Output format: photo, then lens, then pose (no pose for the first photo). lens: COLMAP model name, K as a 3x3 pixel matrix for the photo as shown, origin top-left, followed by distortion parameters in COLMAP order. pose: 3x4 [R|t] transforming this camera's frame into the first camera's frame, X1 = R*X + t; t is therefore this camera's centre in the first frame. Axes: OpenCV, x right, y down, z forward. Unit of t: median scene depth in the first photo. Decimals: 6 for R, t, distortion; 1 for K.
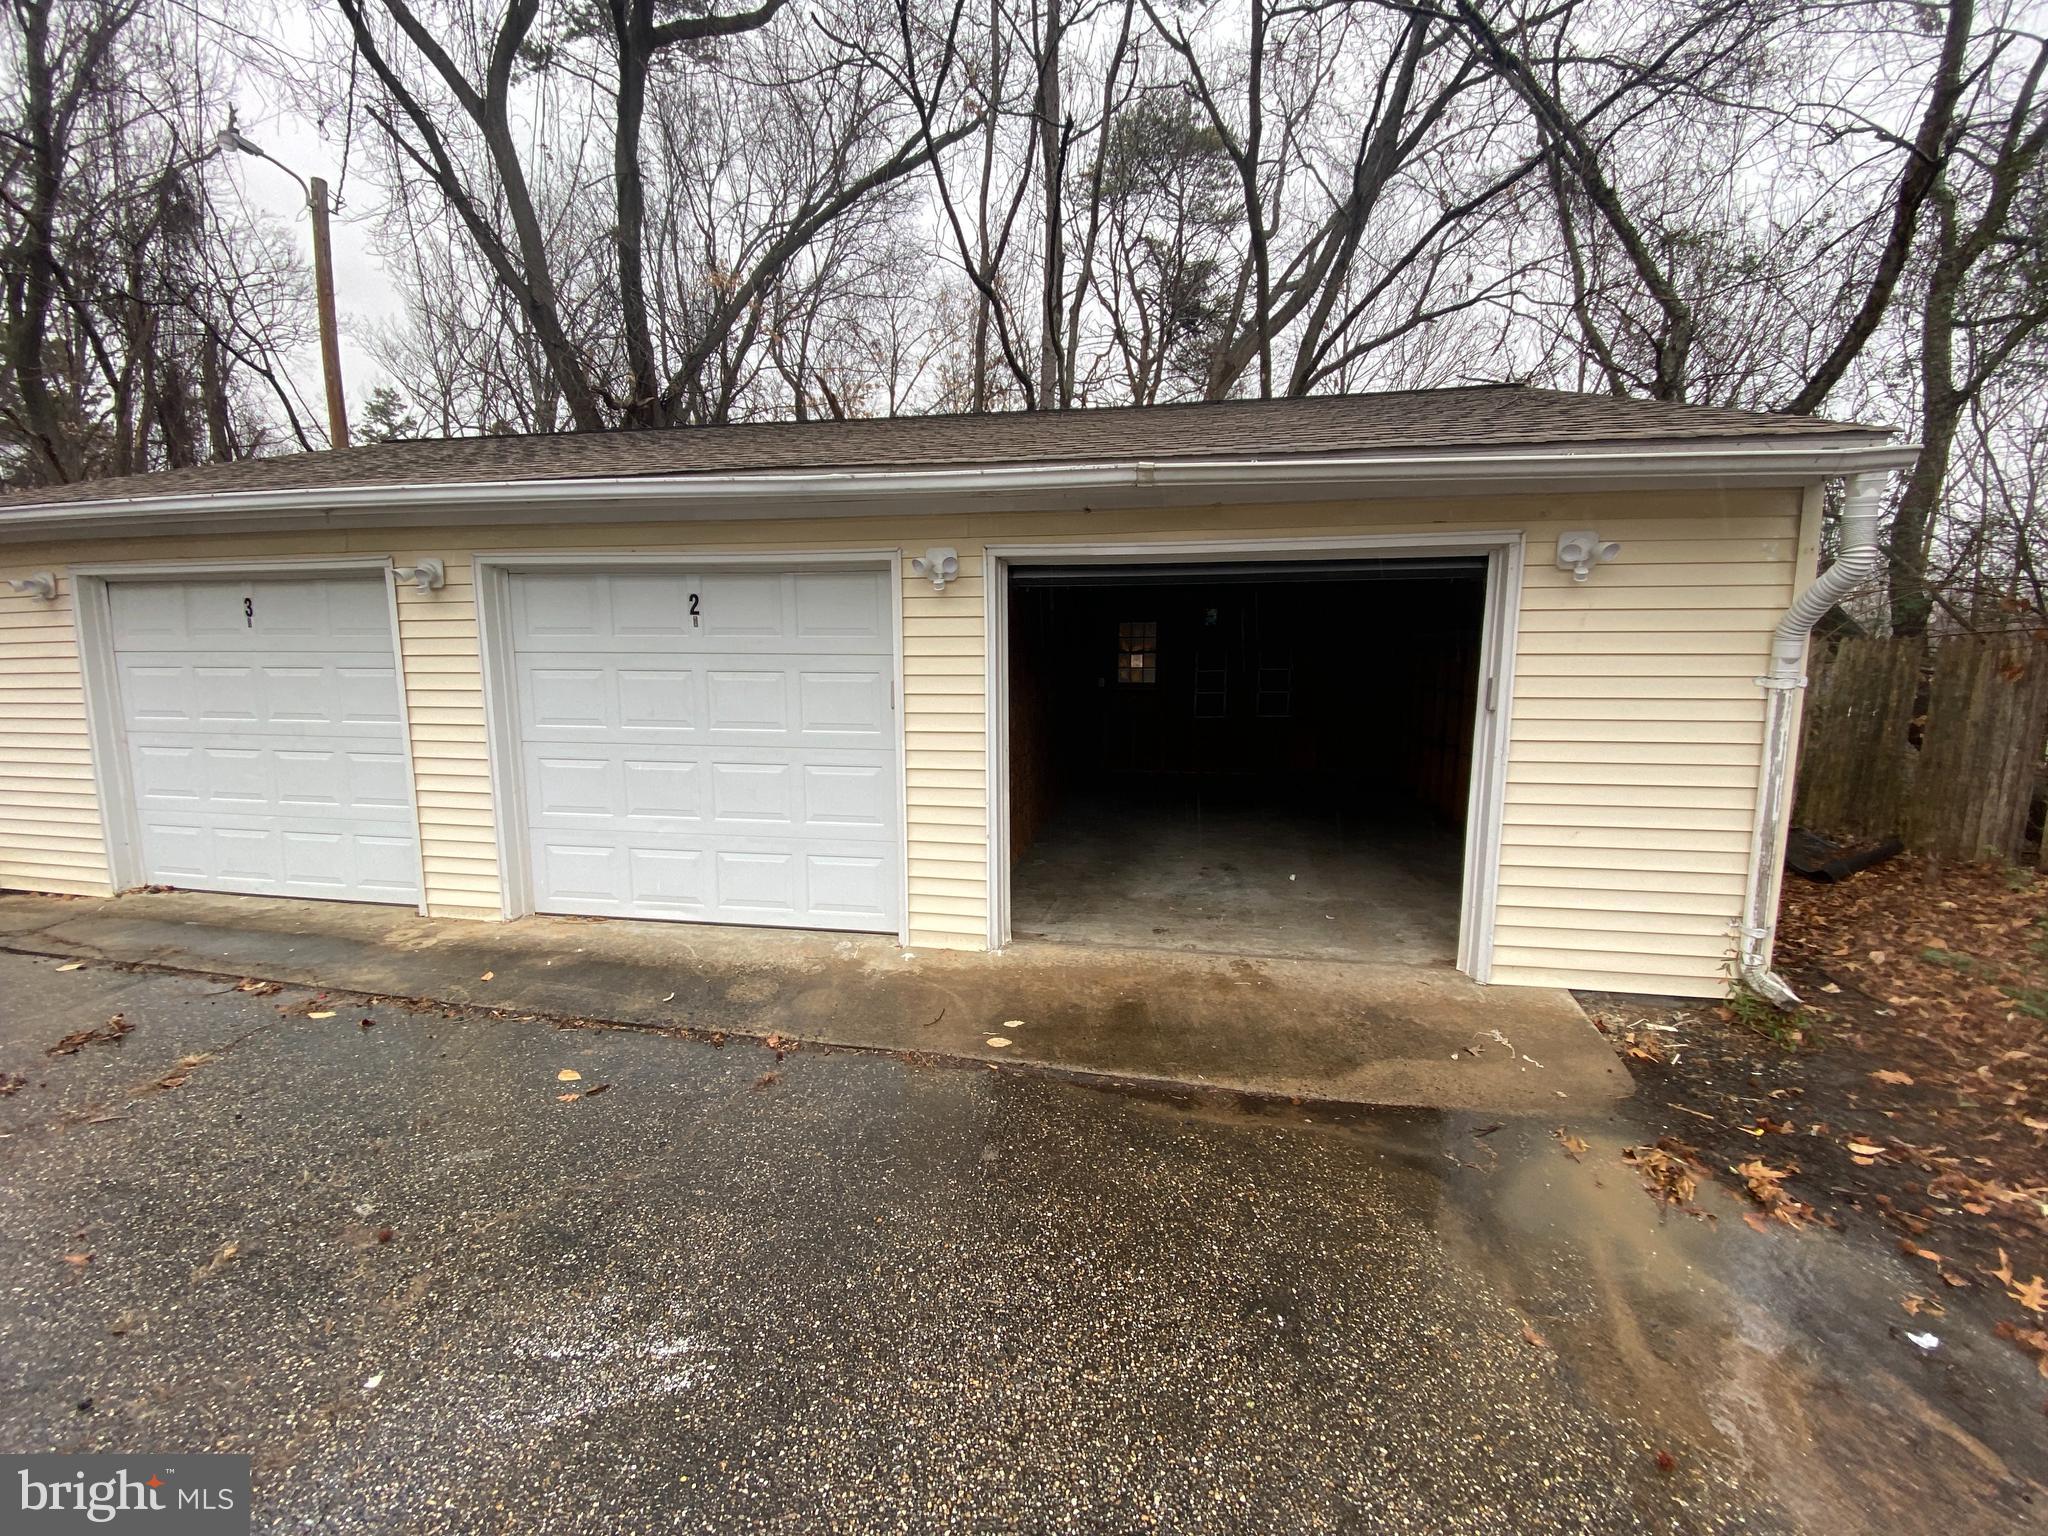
lens RADIAL K [[825.0, 0, 1024.0], [0, 825.0, 768.0], [0, 0, 1]] dist [0.025006, -0.022766]
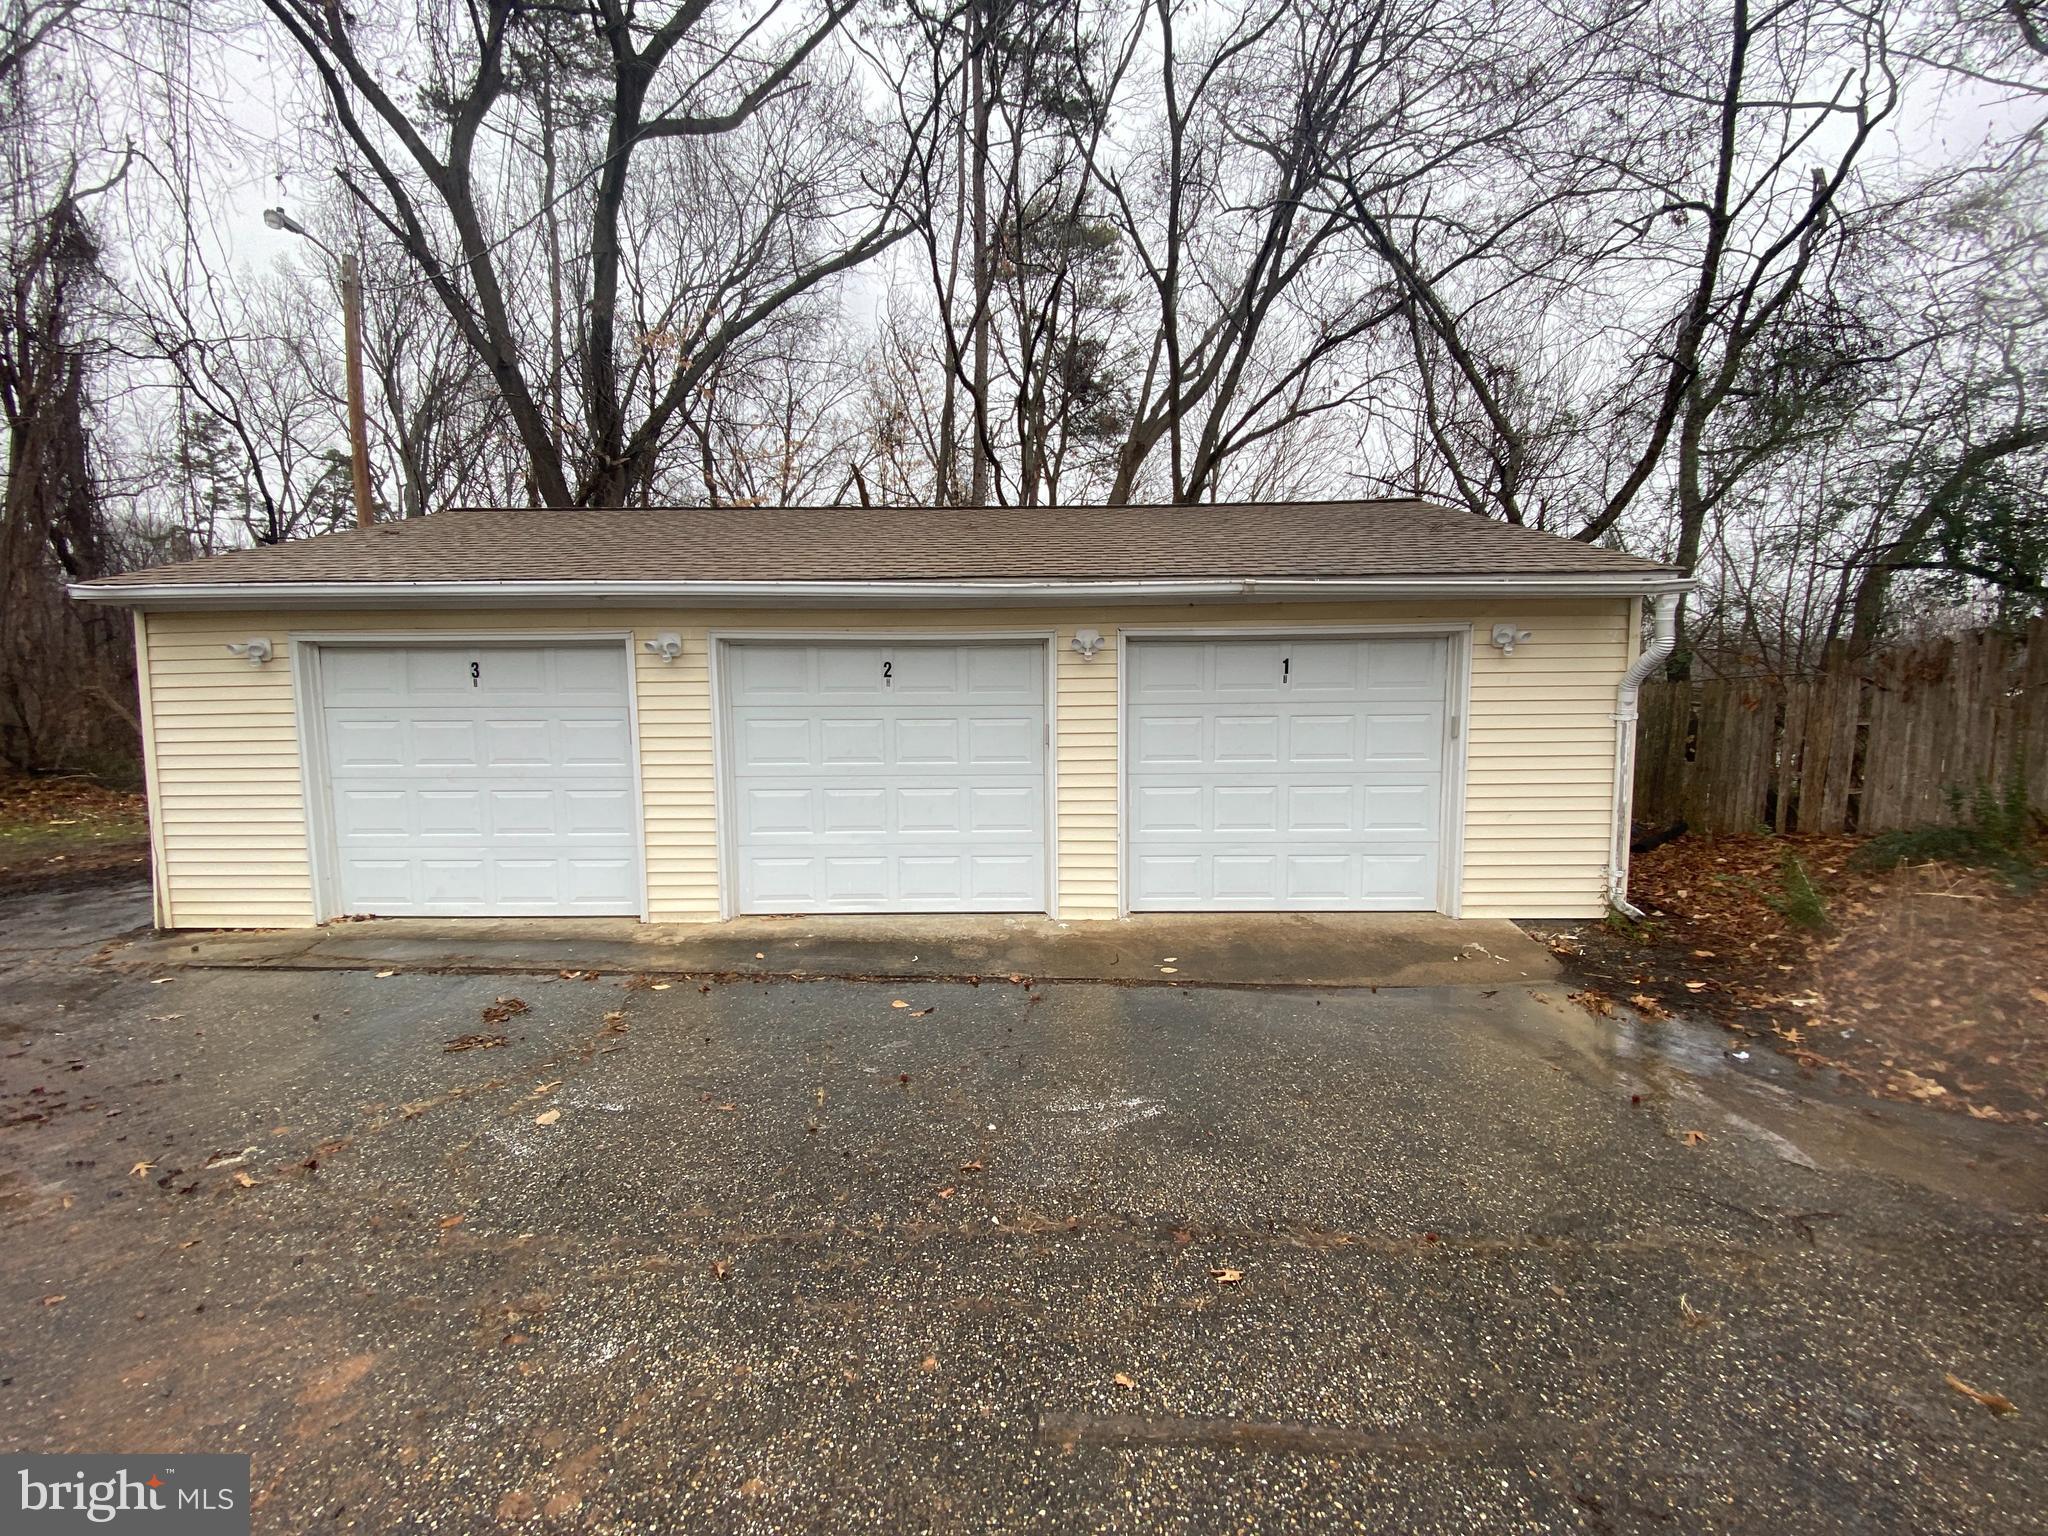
lens RADIAL K [[841.4, 0, 1003.3], [0, 841.4, 768.9], [0, 0, 1]] dist [0.048326, -0.045359]
pose [[0.986746, -0.024795, 0.160366, -0.435557], [0.031469, 0.998735, -0.039213, 0.020376], [-0.159191, 0.043740, 0.986278, -0.351028]]
